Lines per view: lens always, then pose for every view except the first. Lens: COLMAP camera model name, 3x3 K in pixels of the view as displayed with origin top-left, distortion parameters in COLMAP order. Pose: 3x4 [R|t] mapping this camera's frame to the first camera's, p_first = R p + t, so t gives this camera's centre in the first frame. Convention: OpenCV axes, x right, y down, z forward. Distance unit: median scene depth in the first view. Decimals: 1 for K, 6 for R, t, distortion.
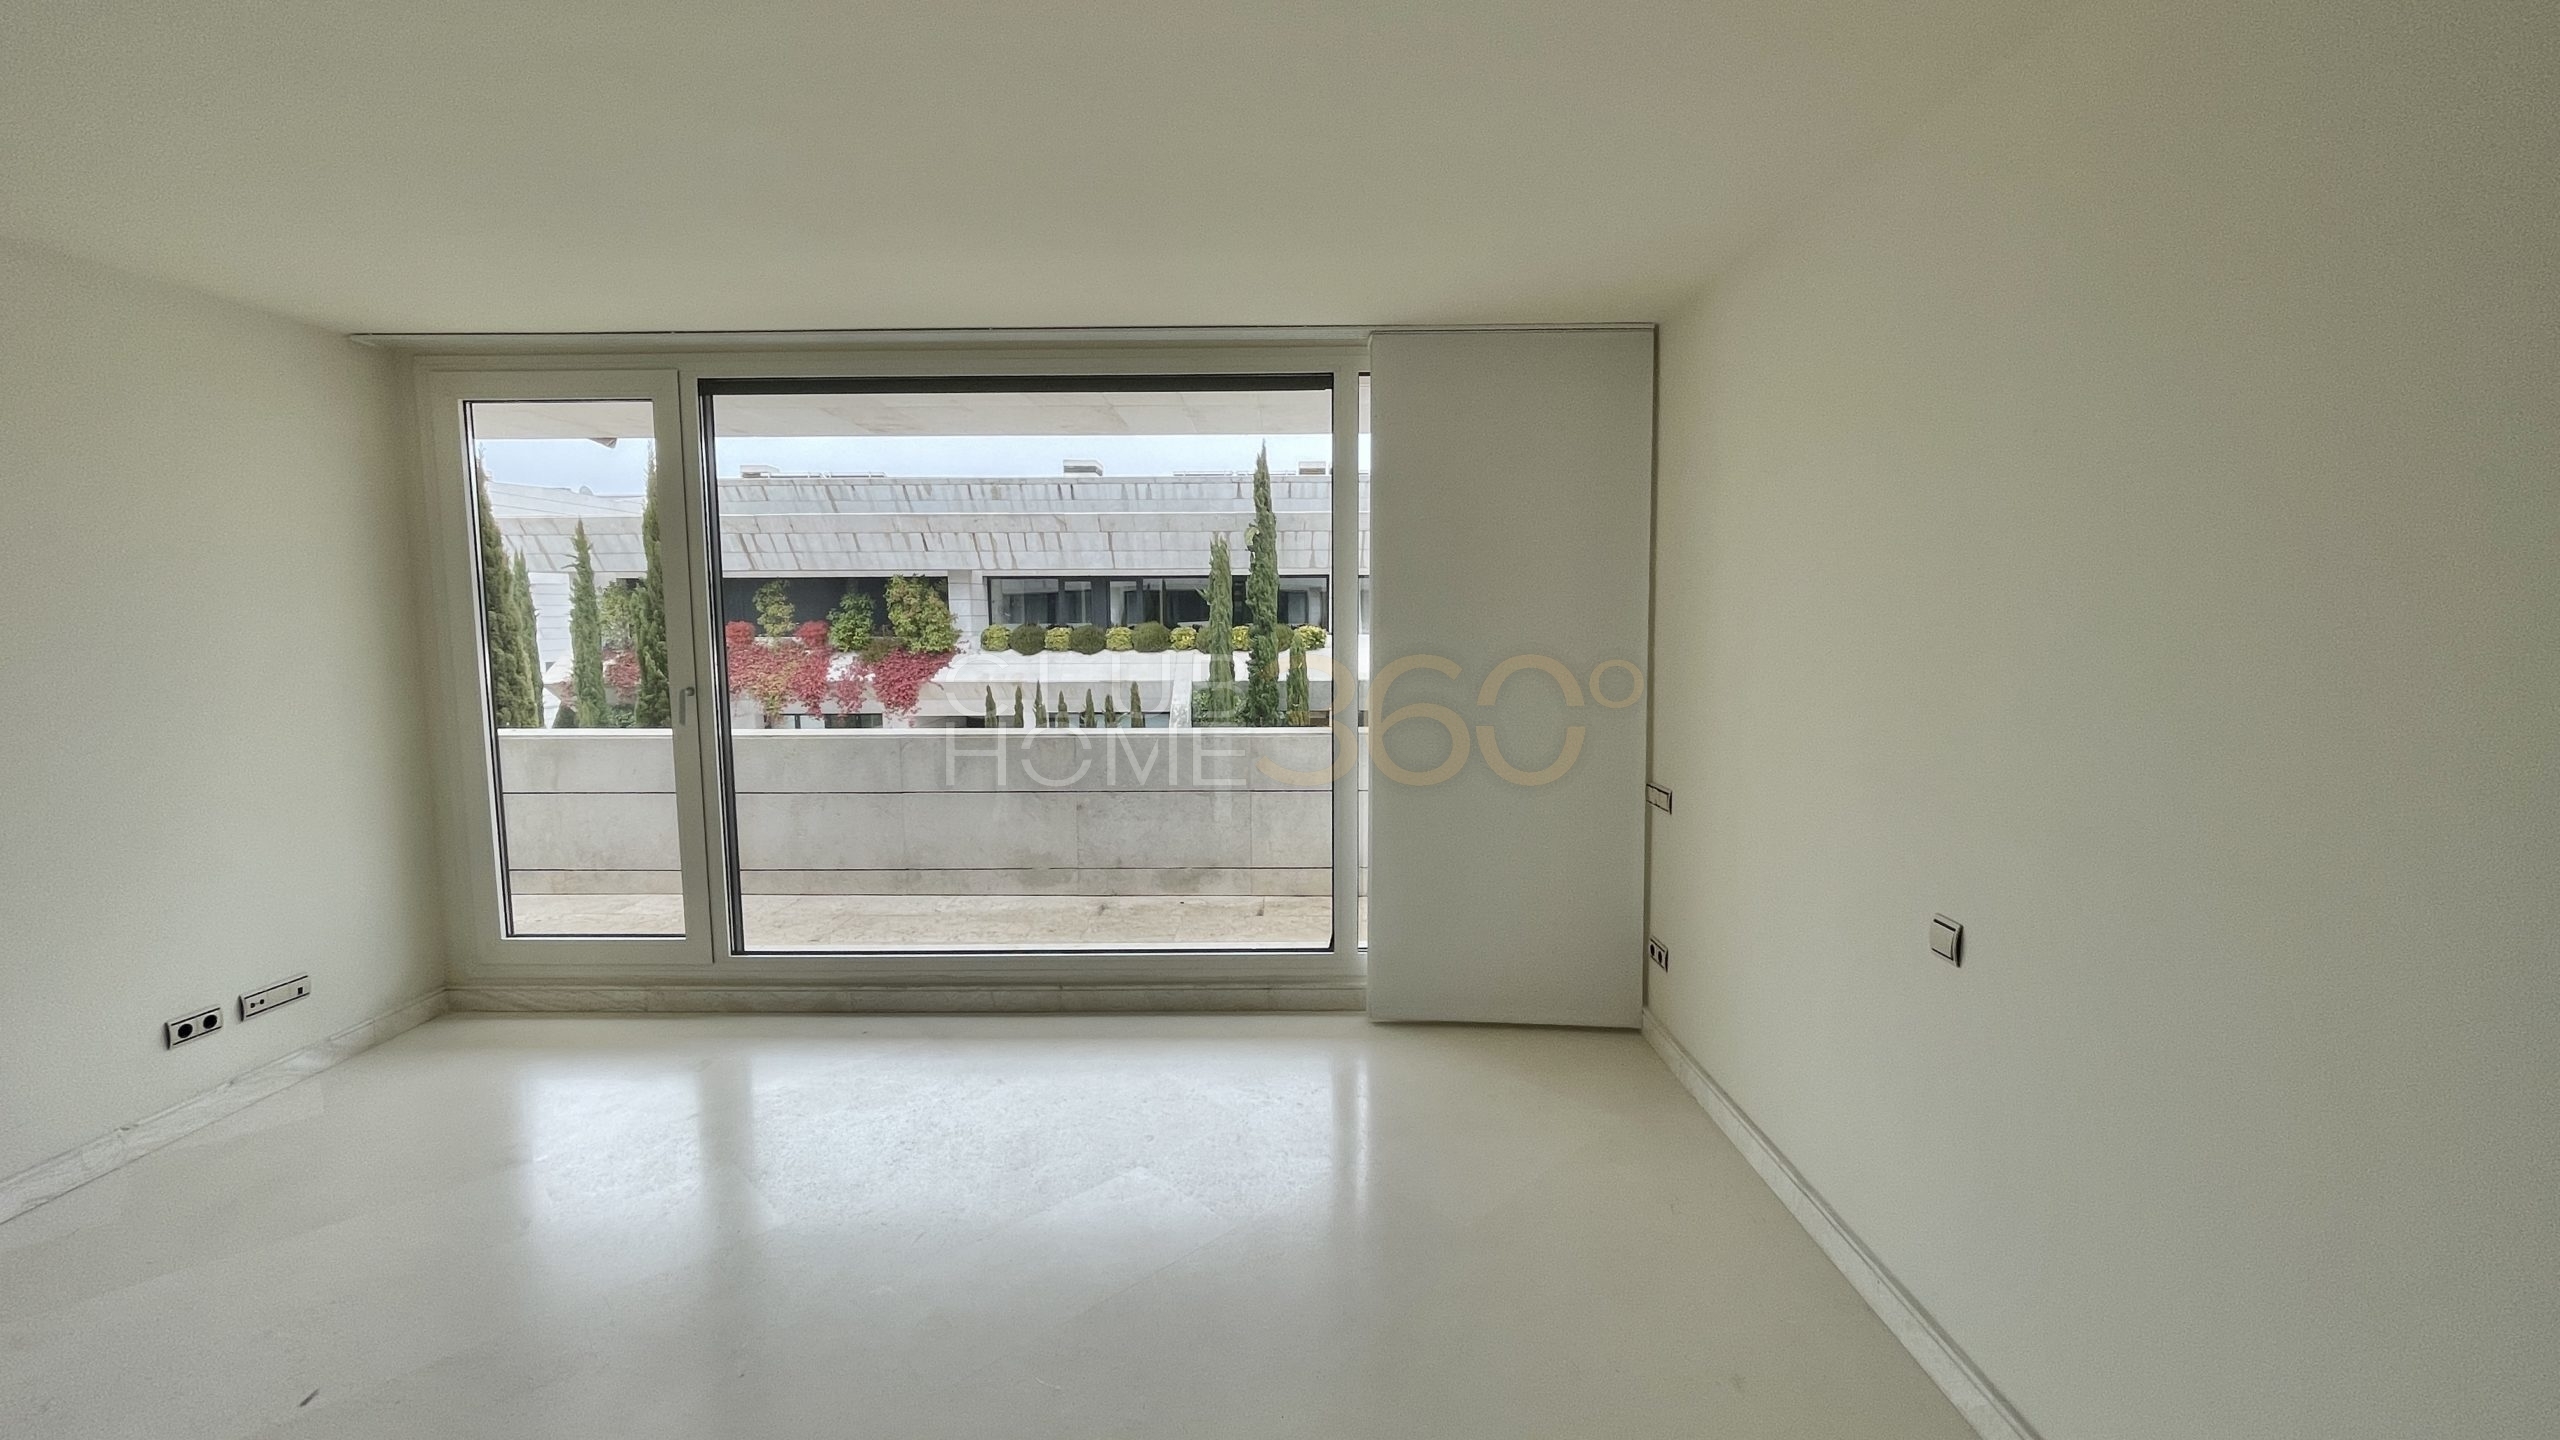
lens RADIAL K [[1020.3, 0, 1269.8], [0, 1020.3, 716.8], [0, 0, 1]] dist [0.000030, -0.001137]
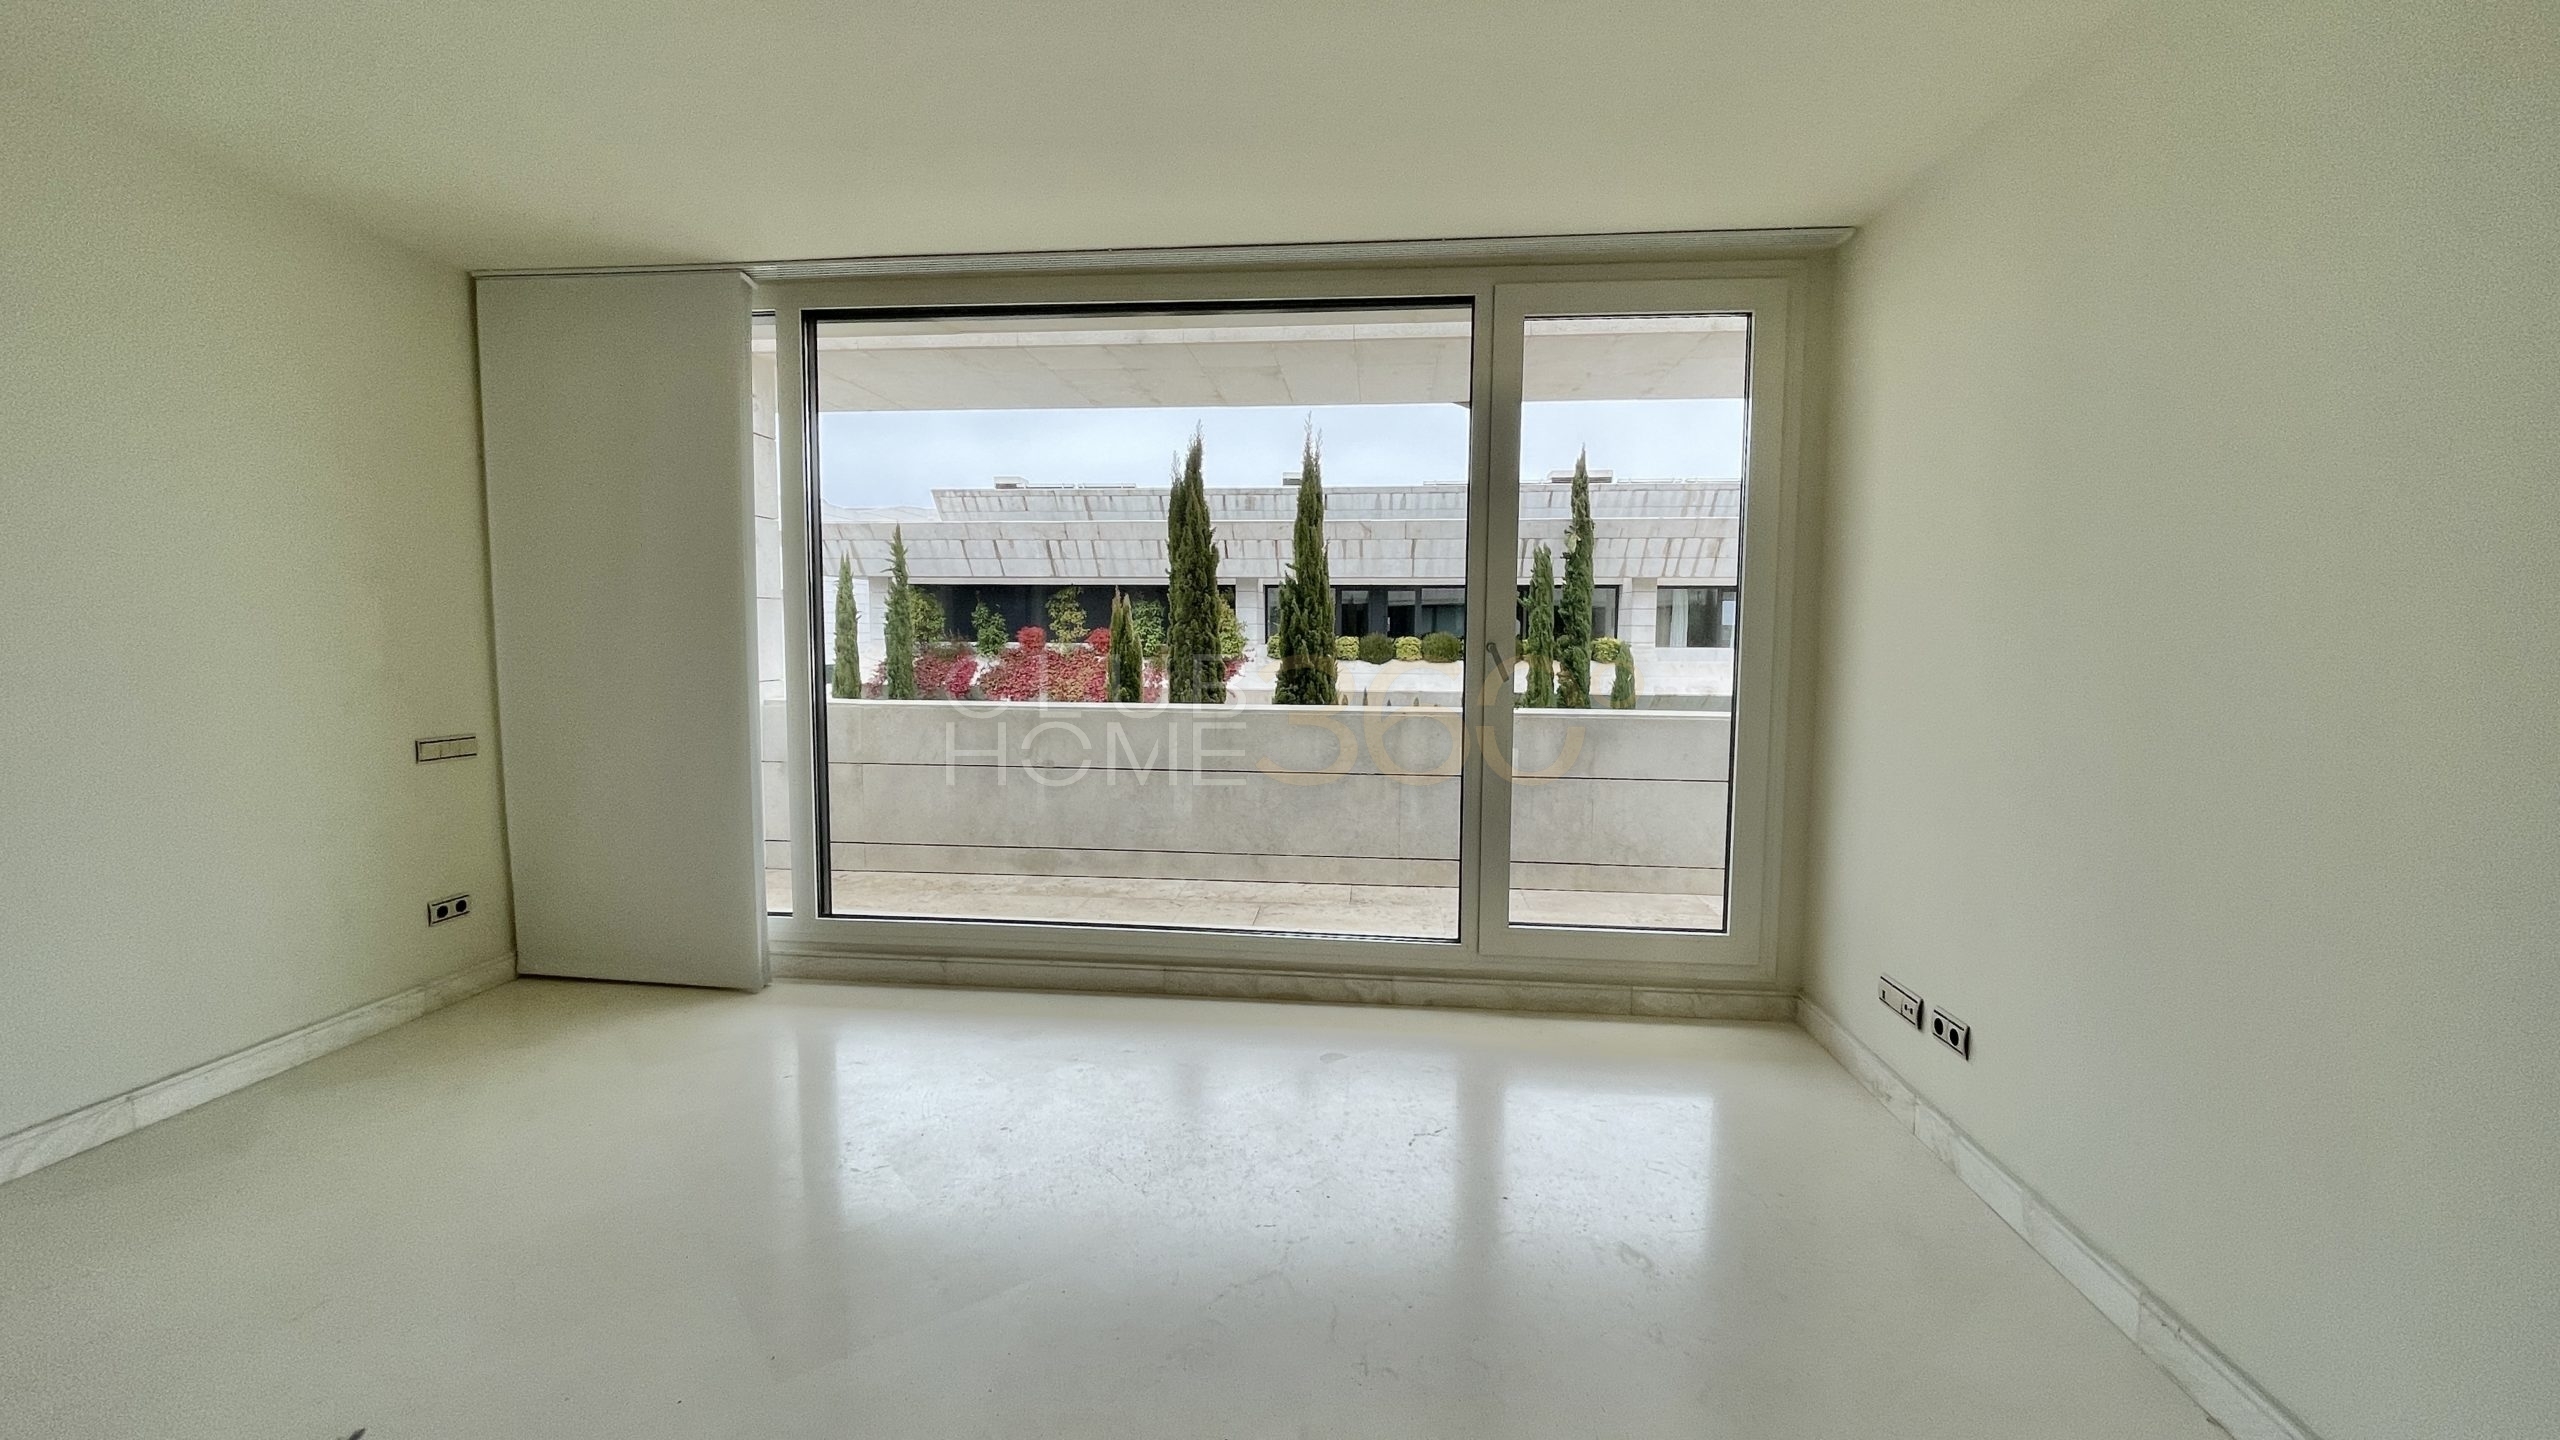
lens RADIAL K [[1020.3, 0, 1266.1], [0, 1020.3, 717.1], [0, 0, 1]] dist [0.000030, -0.001137]
pose [[0.995230, 0.019360, -0.095620, -0.198696], [-0.021118, 0.999625, -0.017411, 0.009305], [0.095248, 0.019347, 0.995266, 0.015870]]
